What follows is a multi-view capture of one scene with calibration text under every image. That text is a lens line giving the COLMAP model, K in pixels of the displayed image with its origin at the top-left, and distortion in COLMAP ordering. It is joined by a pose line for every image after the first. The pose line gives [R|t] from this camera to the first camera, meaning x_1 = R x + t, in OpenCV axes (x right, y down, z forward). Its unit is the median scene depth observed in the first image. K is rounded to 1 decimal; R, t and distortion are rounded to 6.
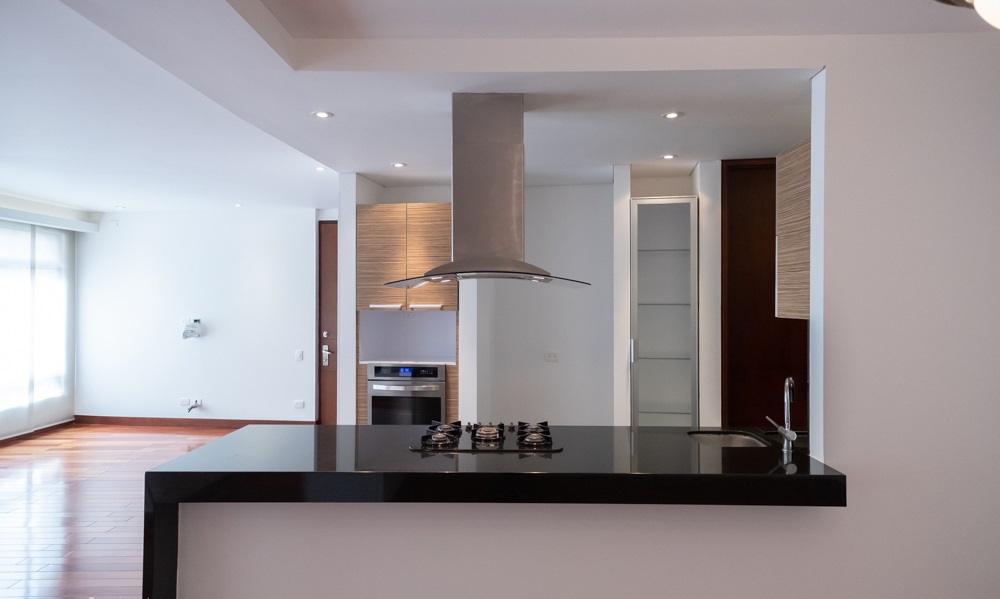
lens RADIAL K [[624.7, 0, 498.7], [0, 624.7, 295.0], [0, 0, 1]] dist [0.012151, 0.011935]
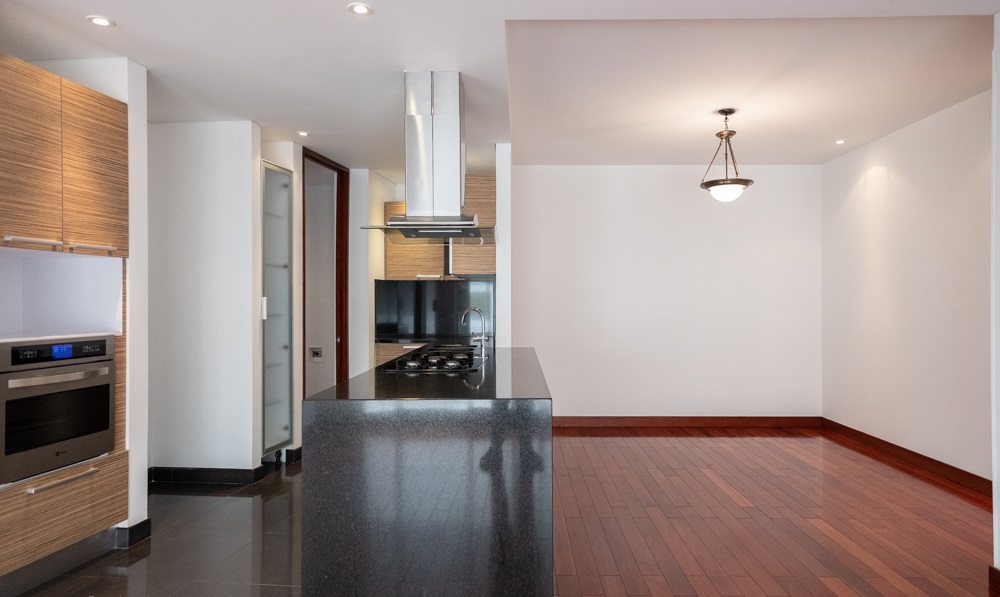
lens RADIAL K [[638.4, 0, 528.8], [0, 638.4, 302.3], [0, 0, 1]] dist [0.018887, 0.002554]
pose [[-0.030959, -0.000572, 0.999520, -0.793944], [-0.007055, 0.999975, 0.000353, 0.070933], [-0.999496, -0.007041, -0.030962, 0.561766]]
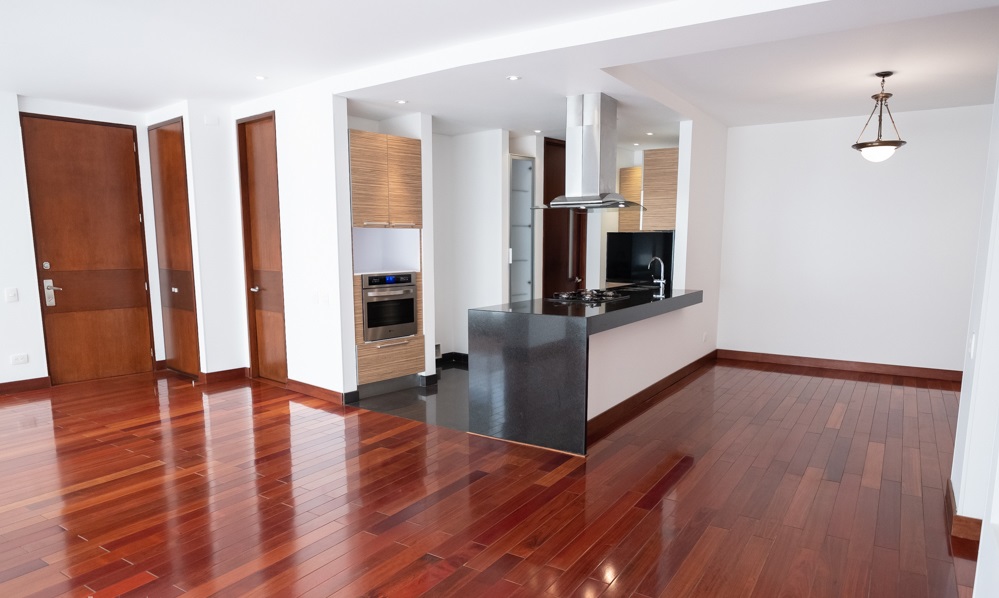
lens RADIAL K [[624.1, 0, 495.4], [0, 624.1, 330.8], [0, 0, 1]] dist [0.012151, 0.011935]
pose [[0.525140, -0.121634, 0.842279, -1.064442], [-0.005830, 0.989196, 0.146485, 0.042769], [-0.850996, -0.081836, 0.518757, 0.196748]]
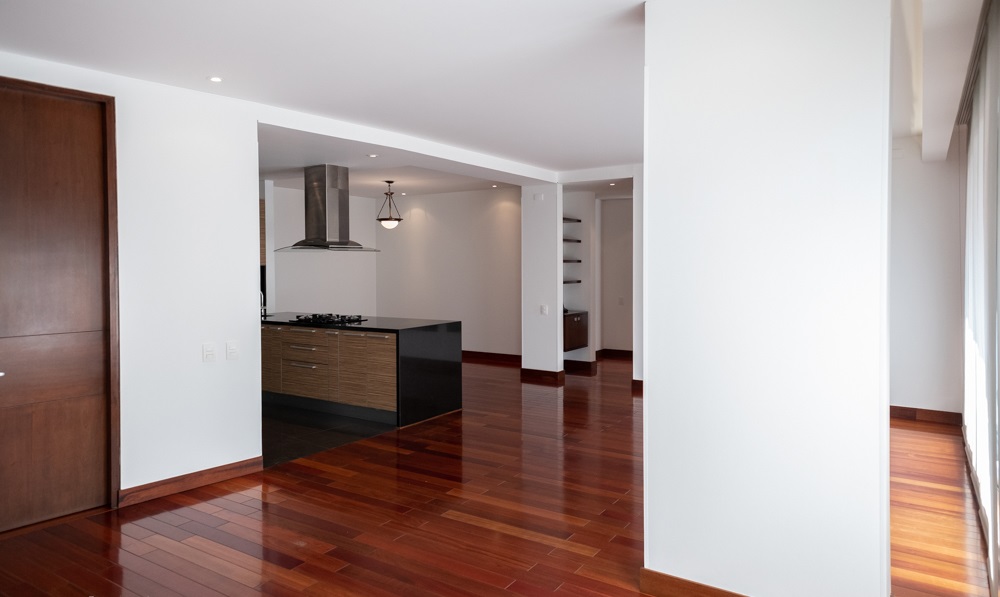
lens RADIAL K [[638.4, 0, 529.9], [0, 638.4, 273.5], [0, 0, 1]] dist [0.018887, 0.002554]
pose [[-0.866467, -0.001848, 0.499230, -1.127618], [0.003292, 0.999950, 0.009415, 0.029672], [-0.499223, 0.009801, -0.866418, 1.679725]]
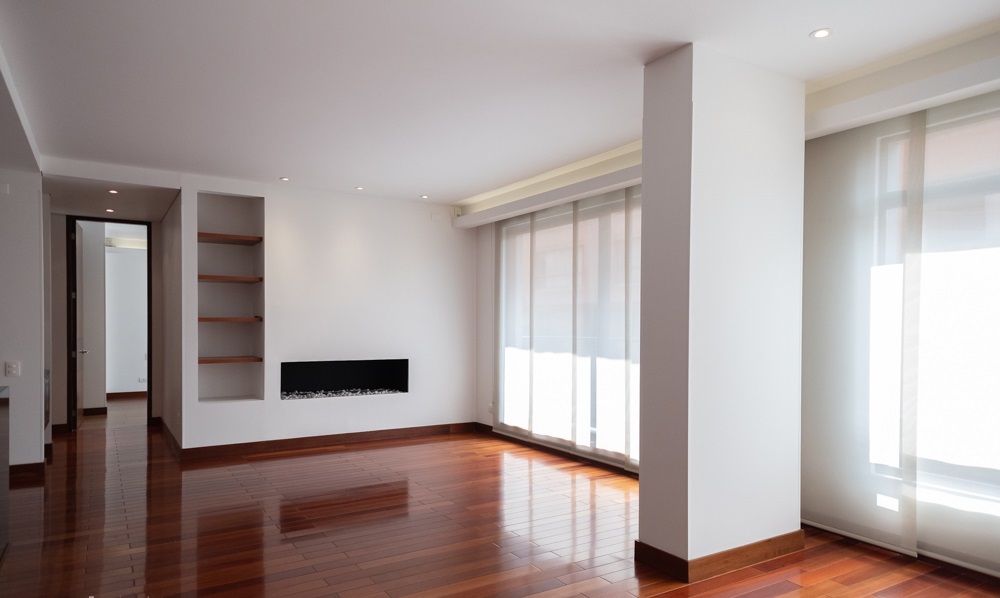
lens RADIAL K [[624.7, 0, 521.0], [0, 624.7, 335.2], [0, 0, 1]] dist [0.012151, 0.011935]
pose [[-0.818142, 0.002247, -0.575012, -0.355173], [-0.005350, 0.999919, 0.011520, 0.070984], [0.574991, 0.012502, -0.818064, 1.540459]]
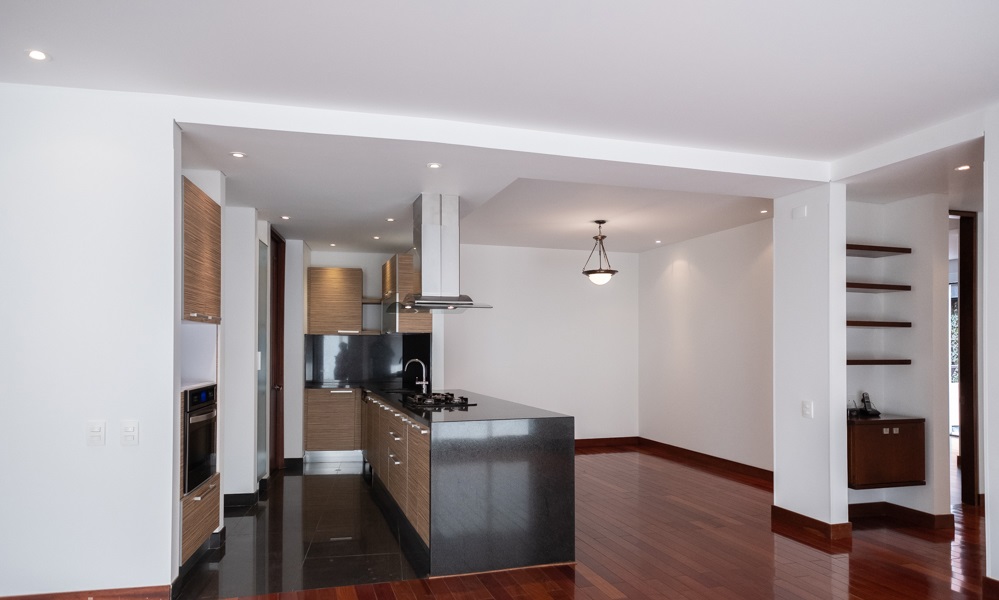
lens RADIAL K [[624.1, 0, 488.8], [0, 624.1, 341.8], [0, 0, 1]] dist [0.012151, 0.011935]
pose [[-0.322846, 0.006179, 0.946432, -1.048119], [-0.008391, 0.999921, -0.009390, 0.055217], [-0.946414, -0.010973, -0.322768, 0.910616]]
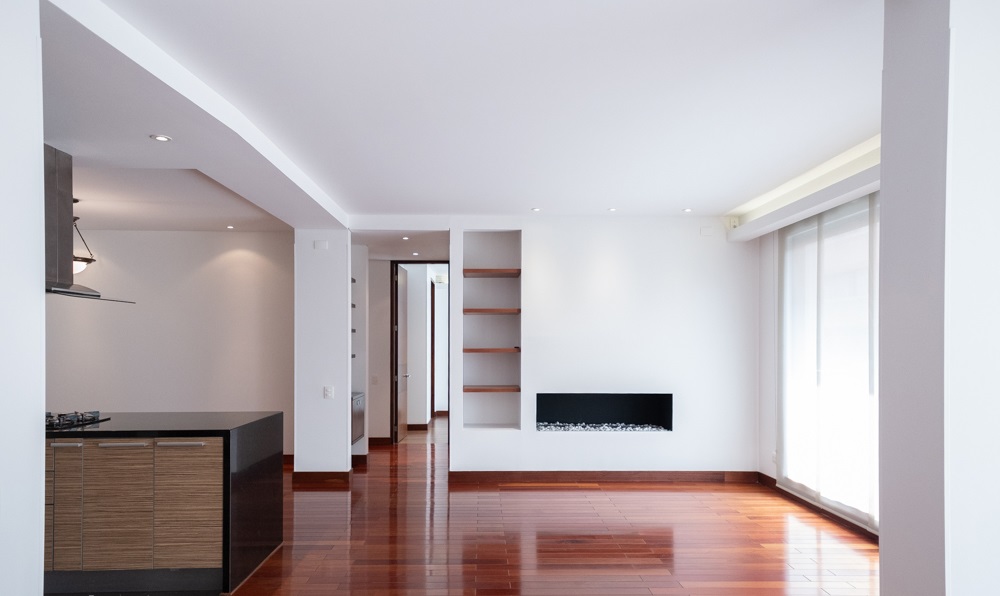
lens RADIAL K [[638.4, 0, 501.9], [0, 638.4, 347.1], [0, 0, 1]] dist [0.018887, 0.002554]
pose [[-0.998502, -0.005064, -0.054472, -0.561344], [-0.005067, 0.999987, -0.000083, 0.048997], [0.054472, 0.000193, -0.998515, 1.503059]]
